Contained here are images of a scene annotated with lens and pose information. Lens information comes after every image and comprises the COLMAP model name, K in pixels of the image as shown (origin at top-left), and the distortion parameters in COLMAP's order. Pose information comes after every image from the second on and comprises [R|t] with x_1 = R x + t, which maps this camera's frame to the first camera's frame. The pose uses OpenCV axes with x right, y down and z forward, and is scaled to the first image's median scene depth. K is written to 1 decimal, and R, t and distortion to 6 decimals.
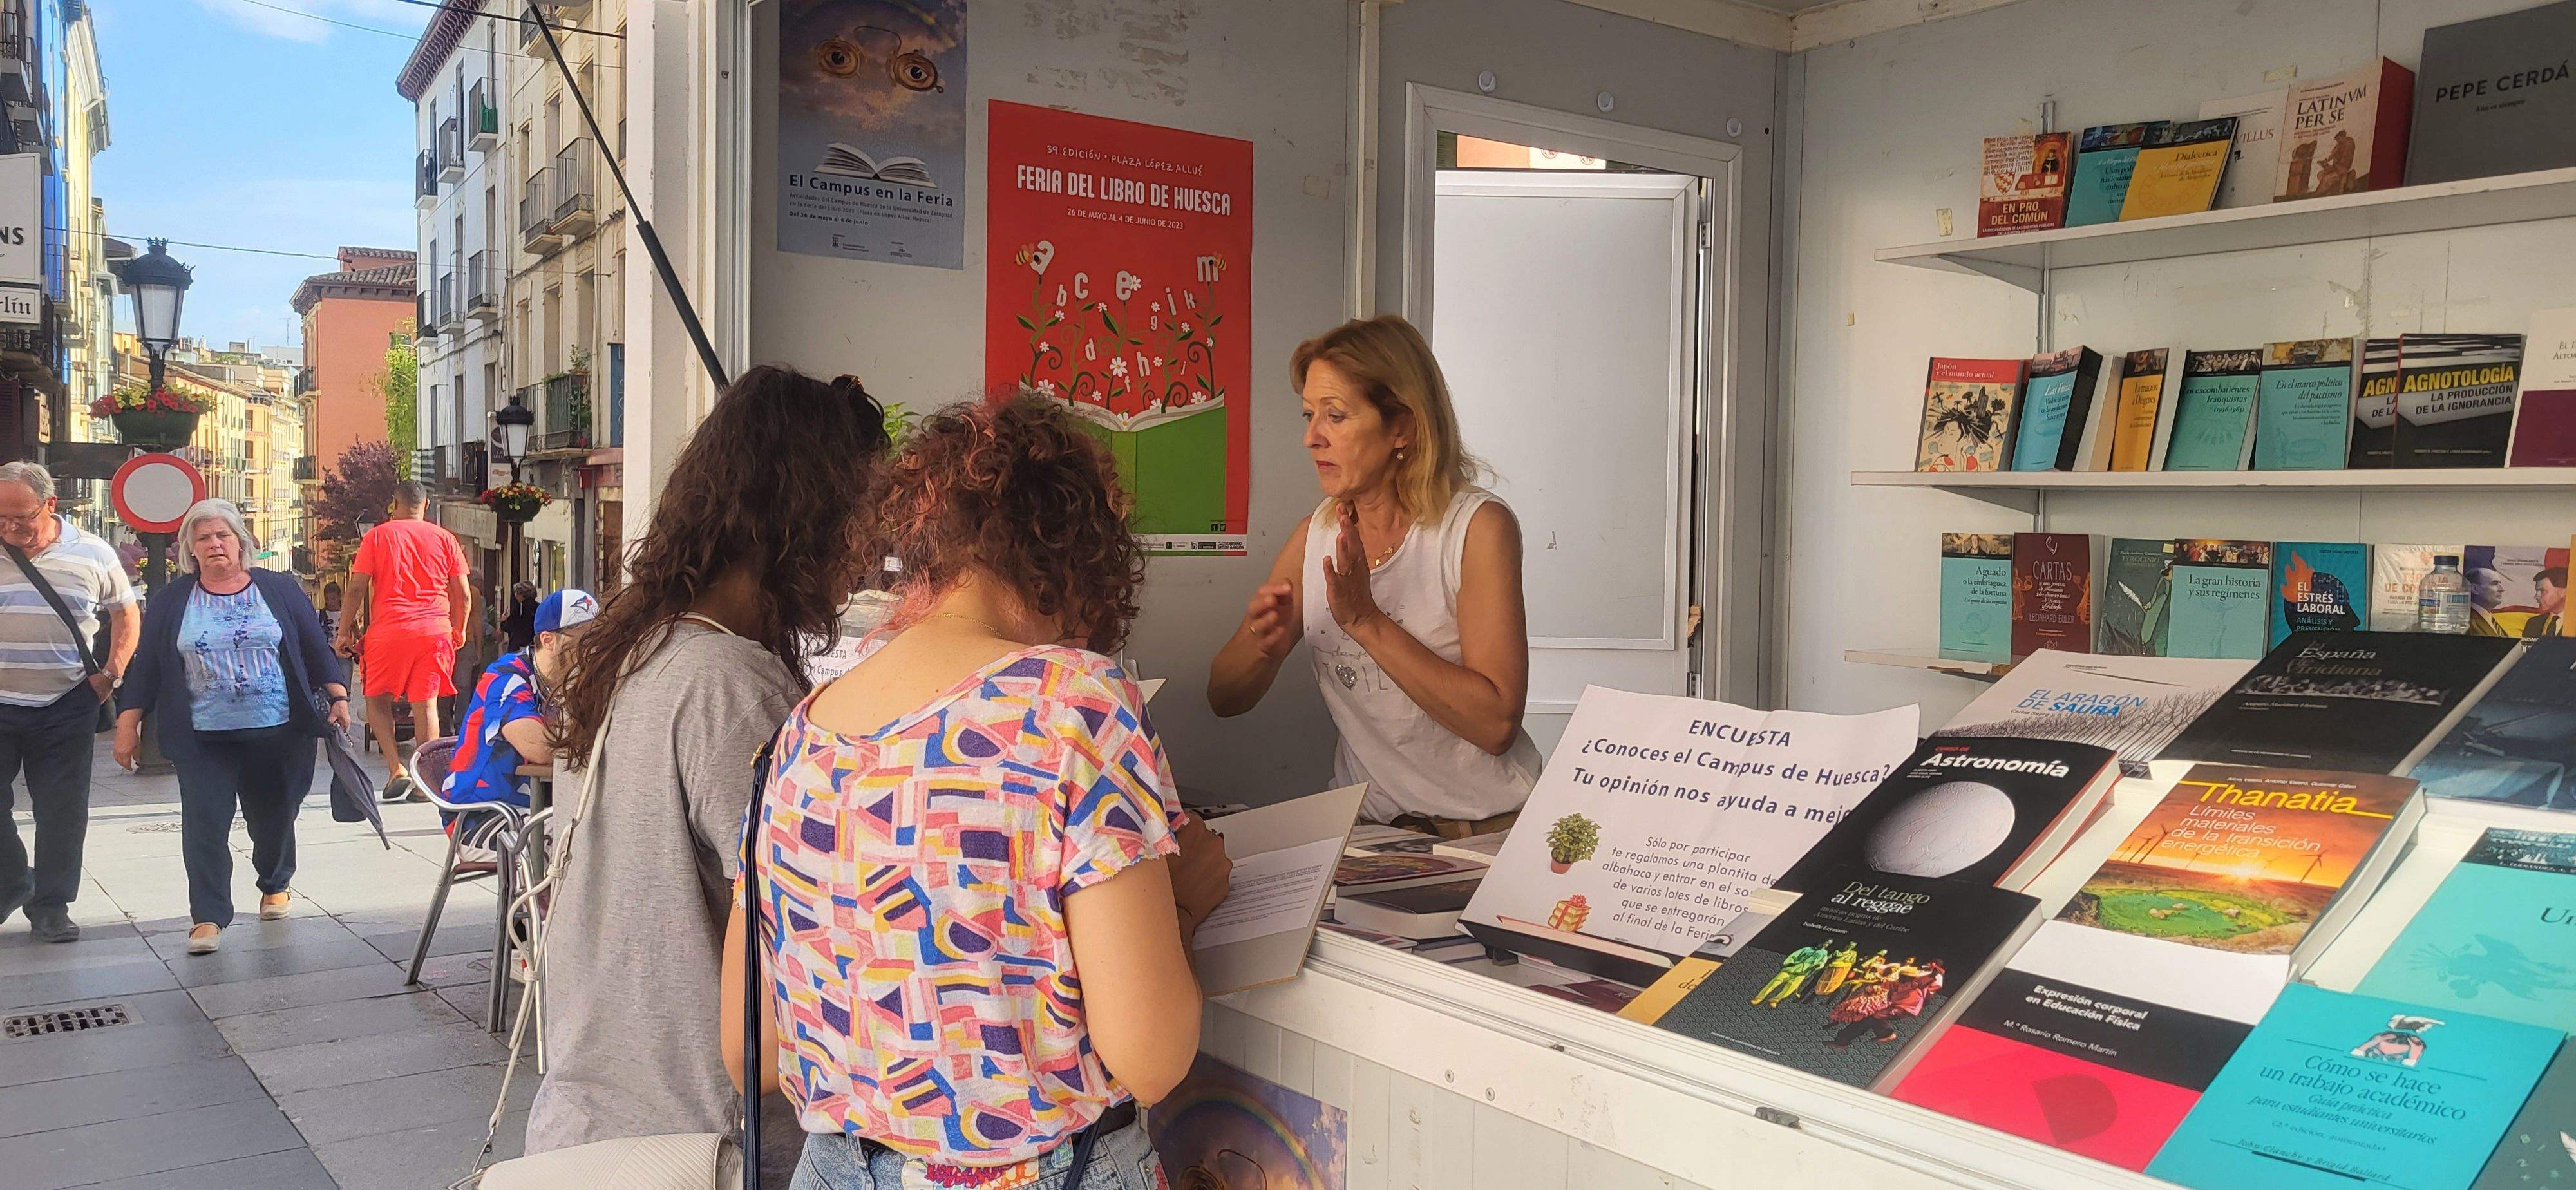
lens RADIAL K [[1989.1, 0, 1239.3], [0, 1989.1, 593.4], [0, 0, 1]] dist [0.045355, -0.002068]
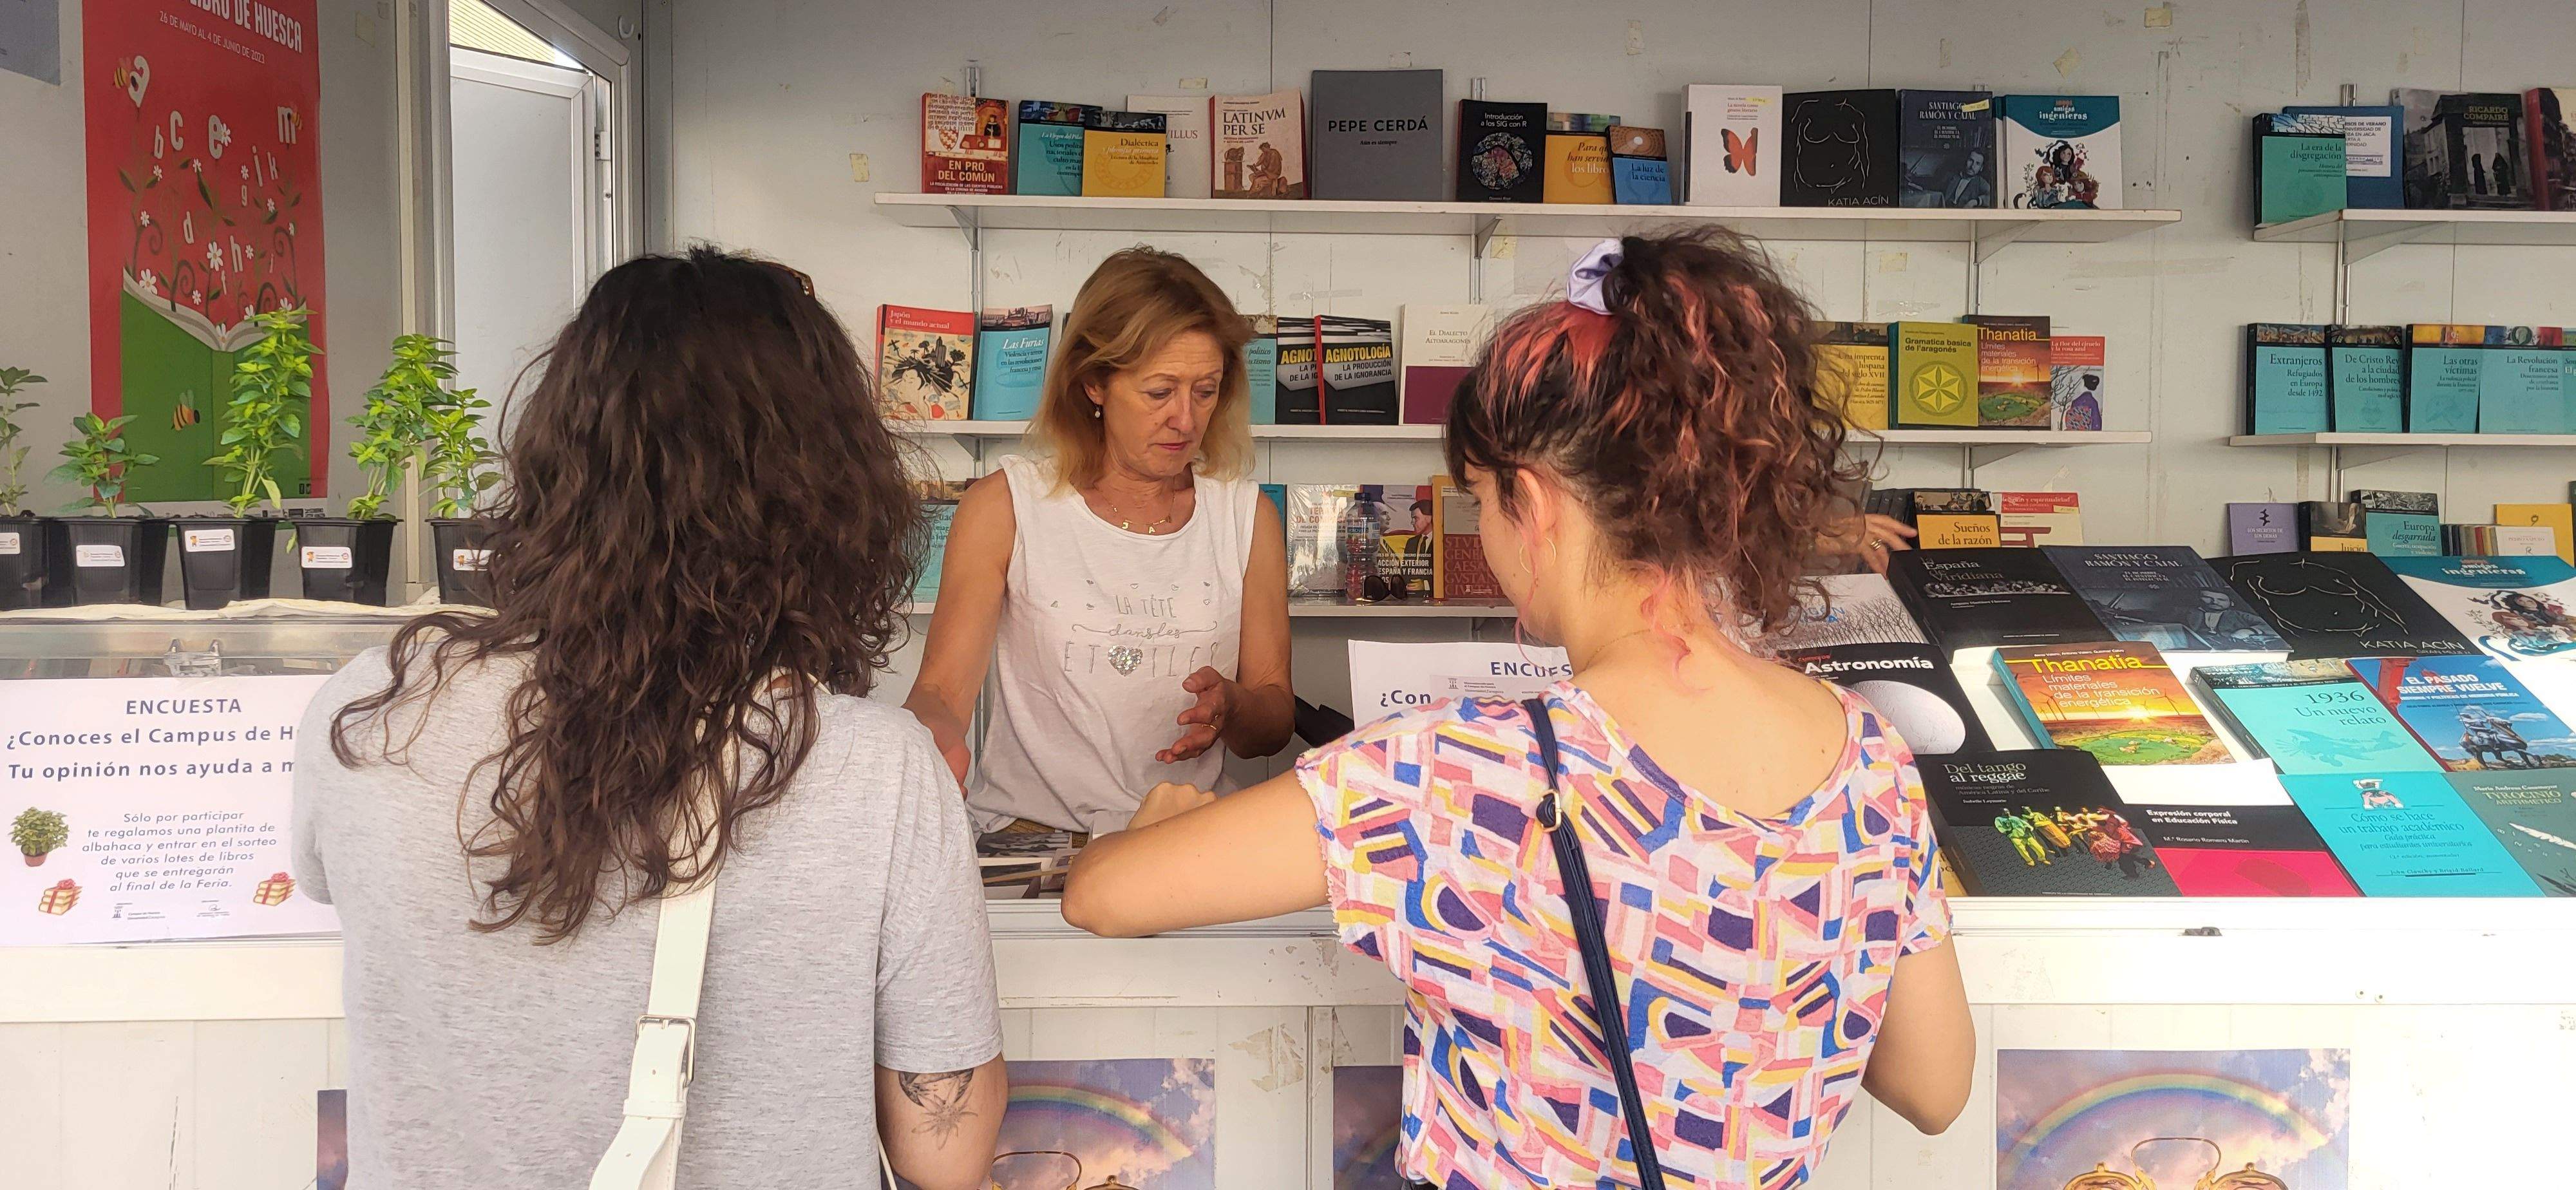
lens RADIAL K [[1977.6, 0, 1288.0], [0, 1977.6, 595.0], [0, 0, 1]] dist [0.009883, -0.006857]
pose [[0.540420, -0.067727, 0.838665, -0.428046], [0.036104, 0.997704, 0.057305, -0.024785], [-0.840620, -0.000690, 0.541624, 0.326157]]
